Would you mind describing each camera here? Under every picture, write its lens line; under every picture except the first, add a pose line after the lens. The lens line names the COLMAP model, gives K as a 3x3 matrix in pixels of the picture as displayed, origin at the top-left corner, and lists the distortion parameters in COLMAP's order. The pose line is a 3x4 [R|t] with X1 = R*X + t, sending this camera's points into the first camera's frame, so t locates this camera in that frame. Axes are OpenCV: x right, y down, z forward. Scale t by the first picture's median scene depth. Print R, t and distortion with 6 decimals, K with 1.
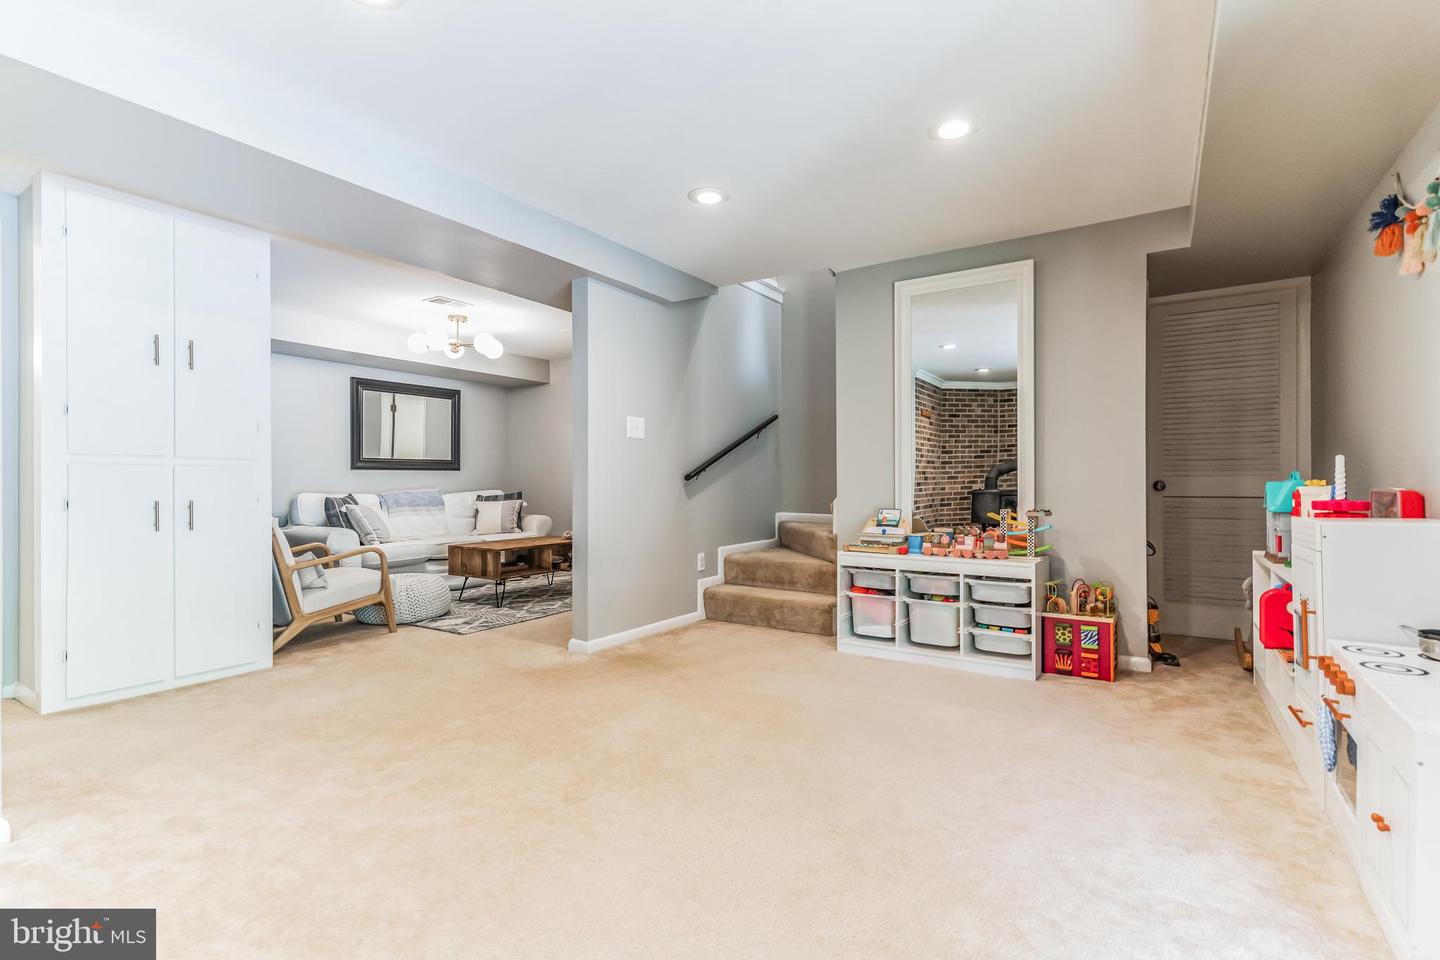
lens RADIAL K [[693.1, 0, 714.2], [0, 693.1, 483.7], [0, 0, 1]] dist [0.001364, 0.001193]
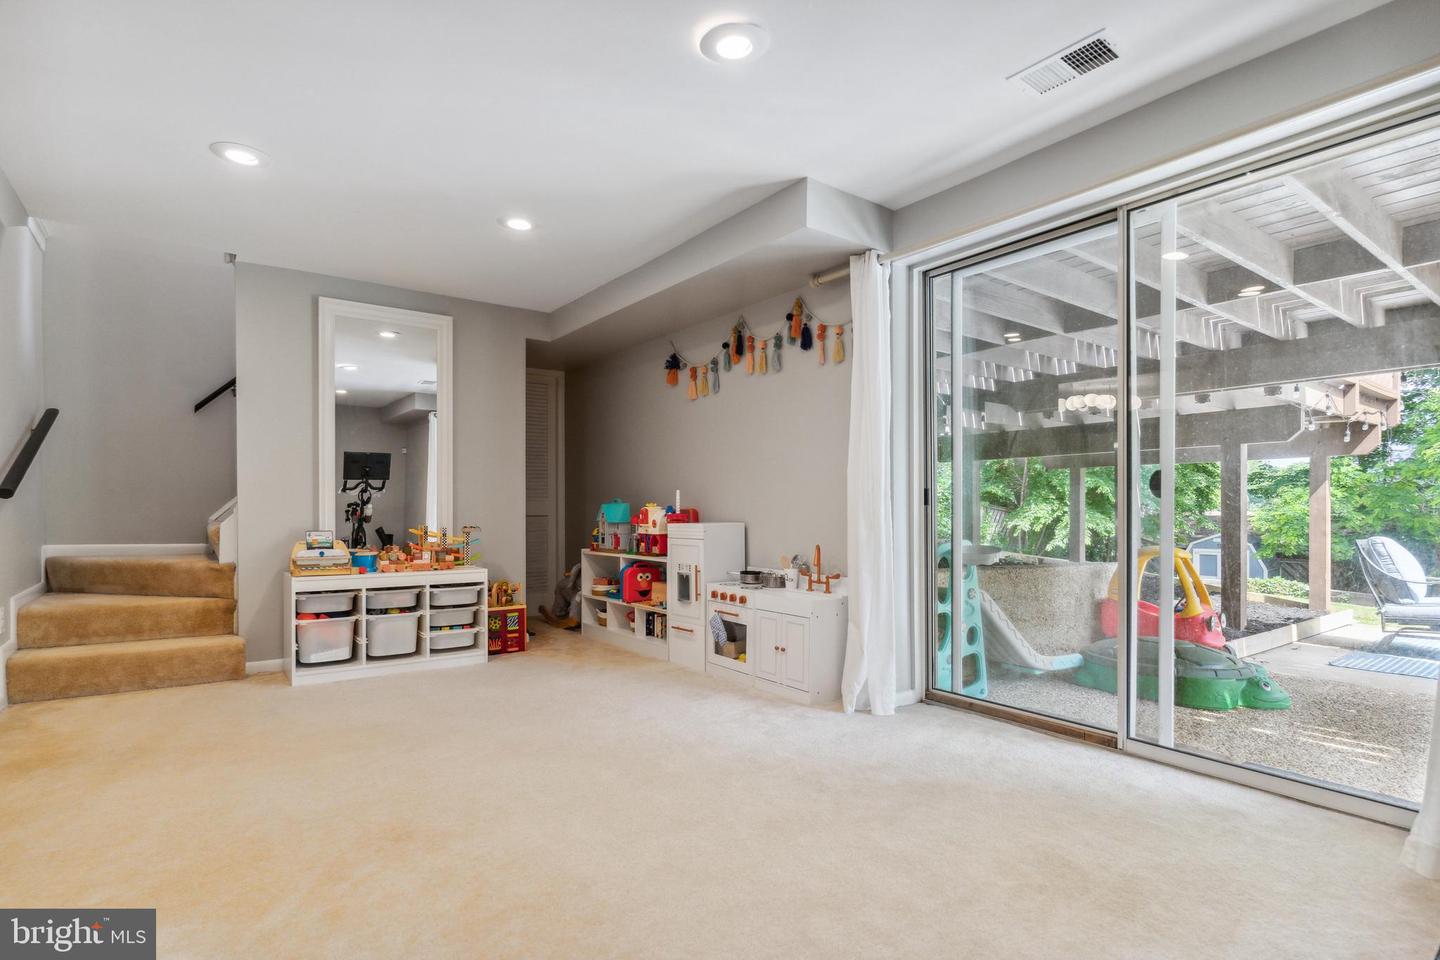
lens RADIAL K [[720.7, 0, 725.7], [0, 720.7, 504.6], [0, 0, 1]] dist [0.000090, -0.000006]
pose [[0.338305, 0.004060, 0.941028, -0.554327], [-0.001095, 0.999992, -0.003921, 0.003464], [-0.941036, 0.000296, 0.338307, 0.137468]]
